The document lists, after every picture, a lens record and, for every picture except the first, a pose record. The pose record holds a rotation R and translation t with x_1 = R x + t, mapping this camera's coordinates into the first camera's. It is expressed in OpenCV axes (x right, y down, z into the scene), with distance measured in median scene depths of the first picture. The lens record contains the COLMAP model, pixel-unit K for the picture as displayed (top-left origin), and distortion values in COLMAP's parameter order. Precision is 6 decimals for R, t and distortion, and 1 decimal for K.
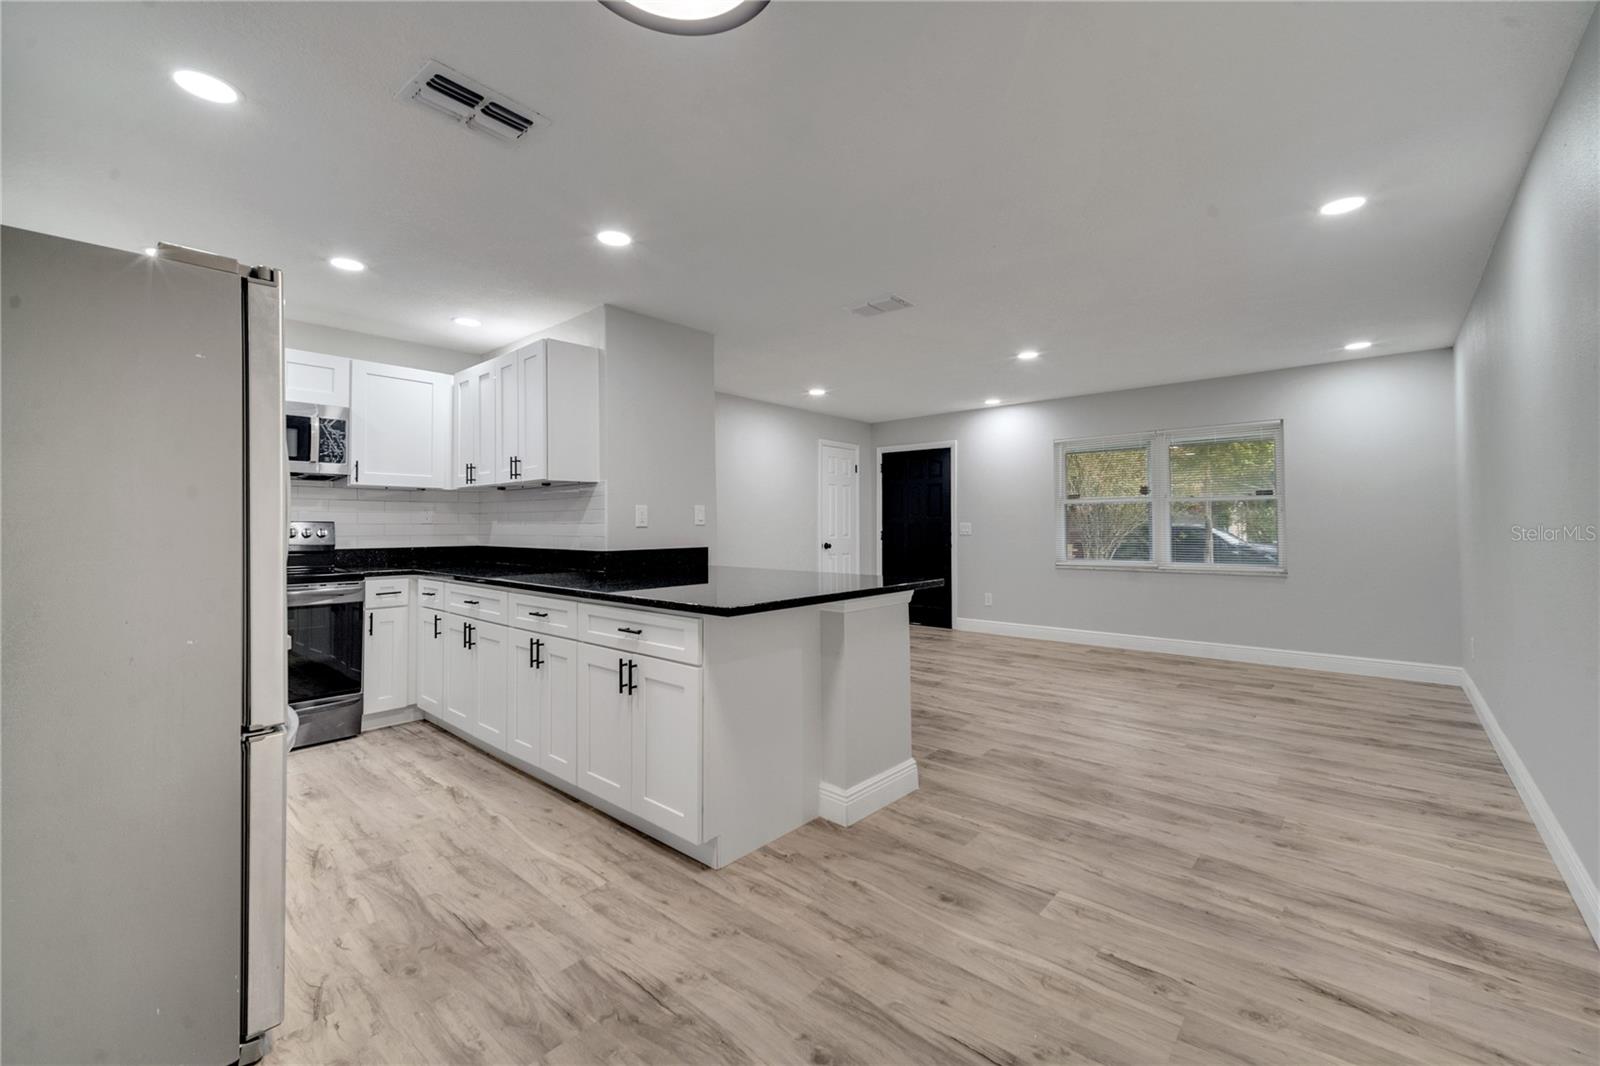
lens RADIAL K [[657.5, 0, 797.9], [0, 657.5, 508.8], [0, 0, 1]] dist [0.000973, -0.000158]
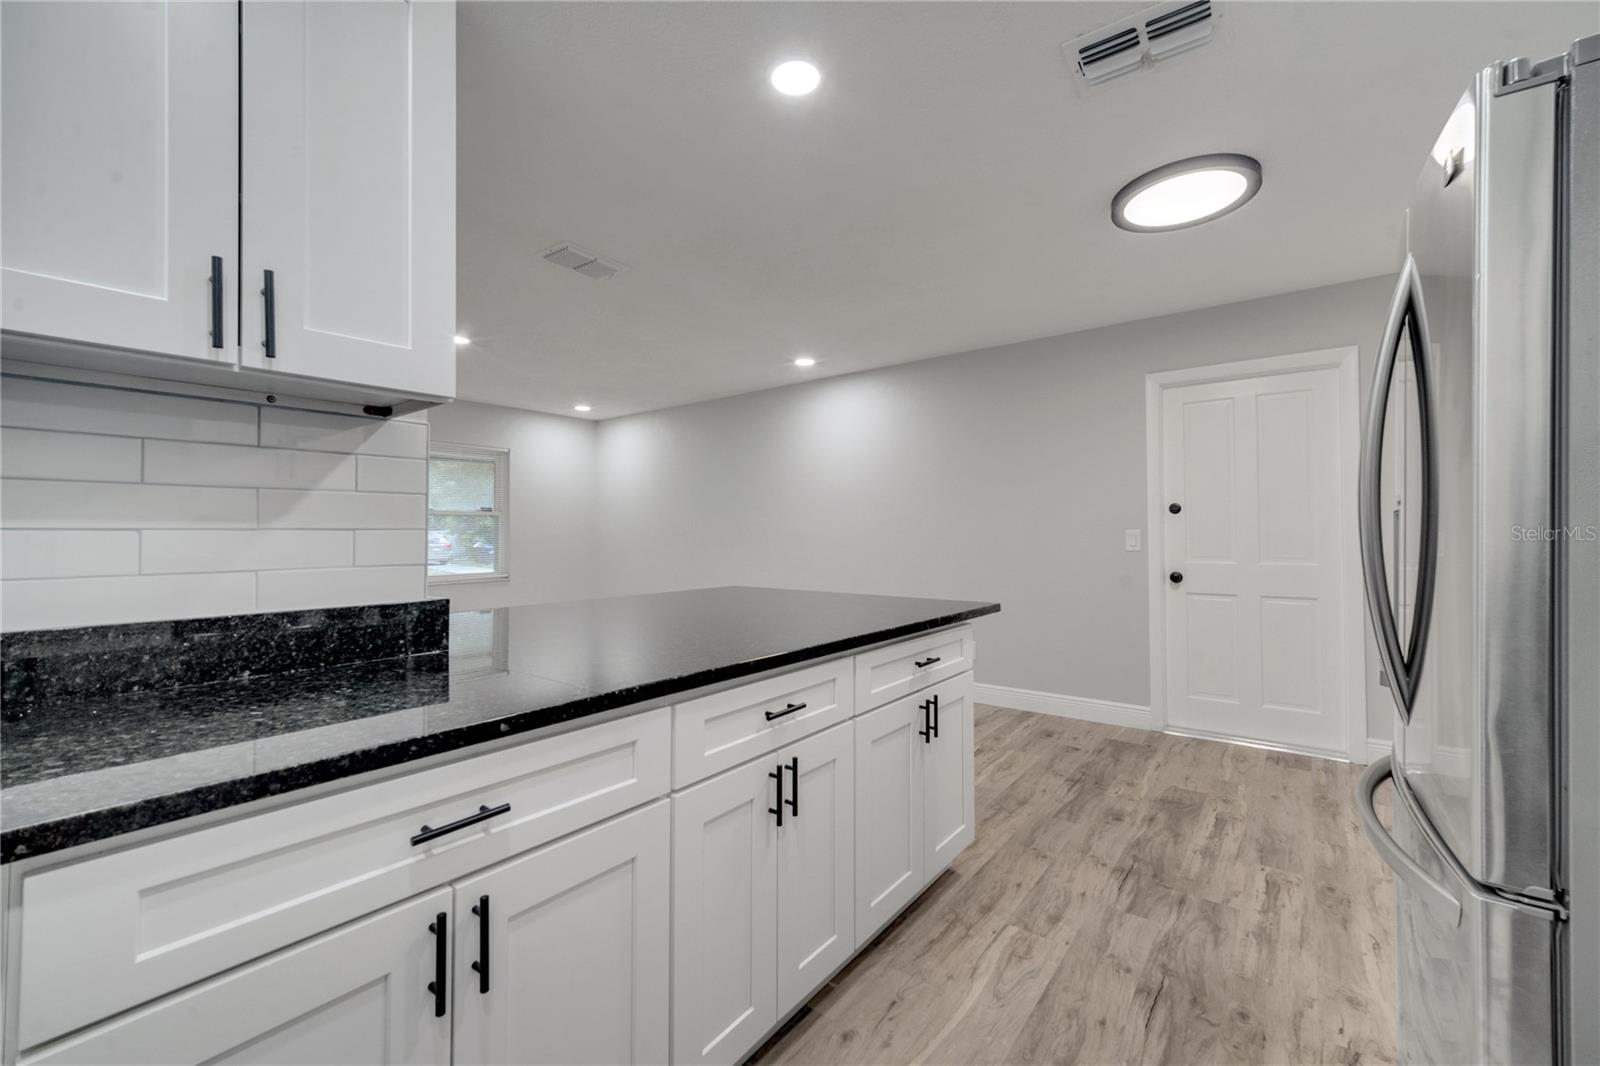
lens RADIAL K [[658.2, 0, 797.7], [0, 658.2, 524.6], [0, 0, 1]] dist [0.002190, -0.000086]
pose [[-0.062718, 0.014349, 0.997928, -0.940235], [-0.020371, 0.999670, -0.015655, 0.028787], [-0.997823, -0.021310, -0.062405, 1.077409]]
